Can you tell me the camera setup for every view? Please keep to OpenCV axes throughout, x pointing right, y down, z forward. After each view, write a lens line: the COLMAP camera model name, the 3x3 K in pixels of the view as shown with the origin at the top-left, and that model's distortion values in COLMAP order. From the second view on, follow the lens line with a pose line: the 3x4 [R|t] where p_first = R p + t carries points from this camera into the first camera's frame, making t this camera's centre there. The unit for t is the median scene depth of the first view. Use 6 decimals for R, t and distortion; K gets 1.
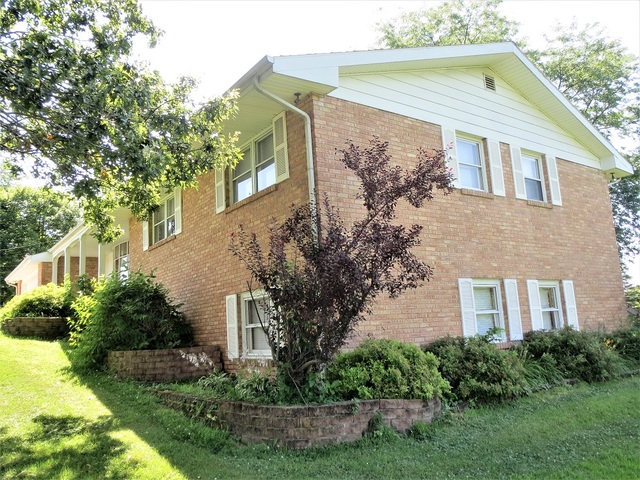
lens RADIAL K [[536.6, 0, 319.6], [0, 536.6, 240.2], [0, 0, 1]] dist [-0.010329, -0.003322]
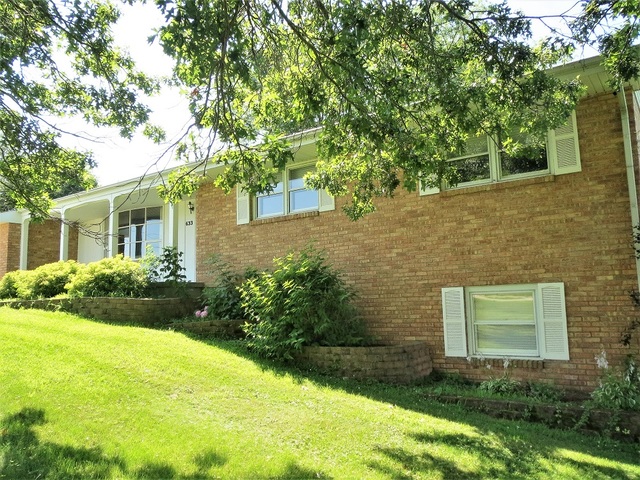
lens RADIAL K [[536.6, 0, 319.9], [0, 536.6, 240.3], [0, 0, 1]] dist [-0.010329, -0.003322]
pose [[0.948997, 0.071719, 0.307019, -0.606200], [-0.084493, 0.996016, 0.028501, 0.013609], [-0.303752, -0.052988, 0.951277, 0.183379]]
